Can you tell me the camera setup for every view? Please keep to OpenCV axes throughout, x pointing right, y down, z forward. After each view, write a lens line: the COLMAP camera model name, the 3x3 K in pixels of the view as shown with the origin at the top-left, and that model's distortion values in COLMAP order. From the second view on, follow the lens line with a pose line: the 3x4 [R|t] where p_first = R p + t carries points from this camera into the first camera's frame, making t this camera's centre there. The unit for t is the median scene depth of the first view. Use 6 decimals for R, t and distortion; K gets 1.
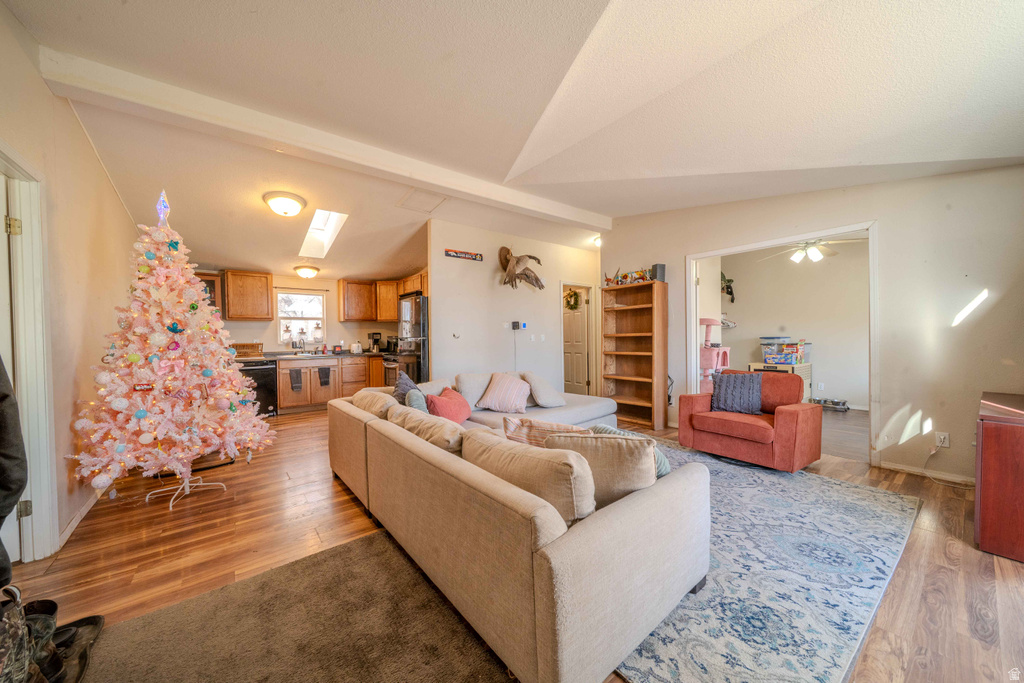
lens RADIAL K [[361.2, 0, 507.2], [0, 361.2, 342.8], [0, 0, 1]] dist [-0.001006, -0.000304]
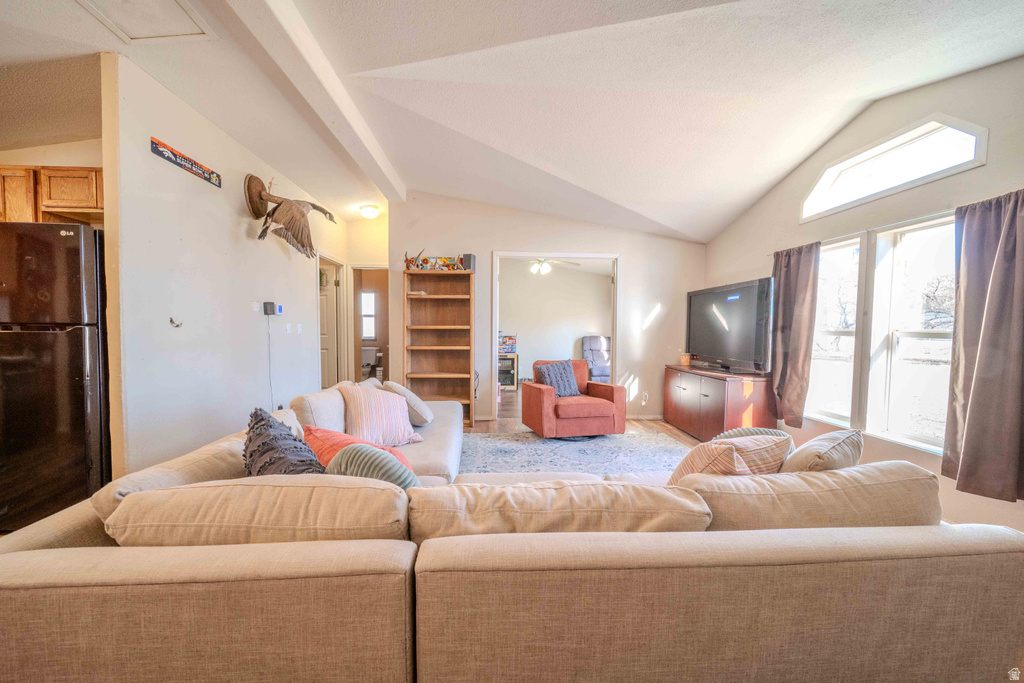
lens RADIAL K [[361.2, 0, 507.2], [0, 361.2, 342.8], [0, 0, 1]] dist [-0.001006, -0.000304]
pose [[0.566658, -0.015882, 0.823800, -0.251686], [-0.003475, 0.999759, 0.021665, -0.003080], [-0.823946, -0.015140, 0.566466, 0.292658]]
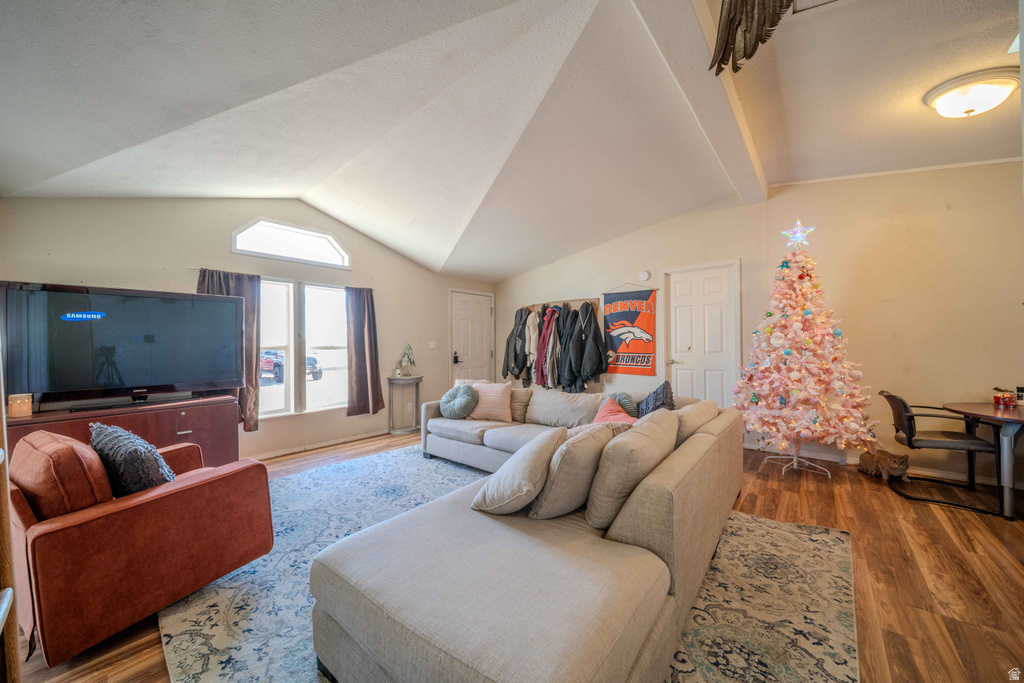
lens RADIAL K [[361.2, 0, 507.2], [0, 361.2, 342.8], [0, 0, 1]] dist [-0.001006, -0.000304]
pose [[-0.979934, 0.023007, -0.197989, 0.134982], [0.020434, 0.999678, 0.015028, -0.020159], [0.198271, 0.010681, -0.980089, 0.952933]]
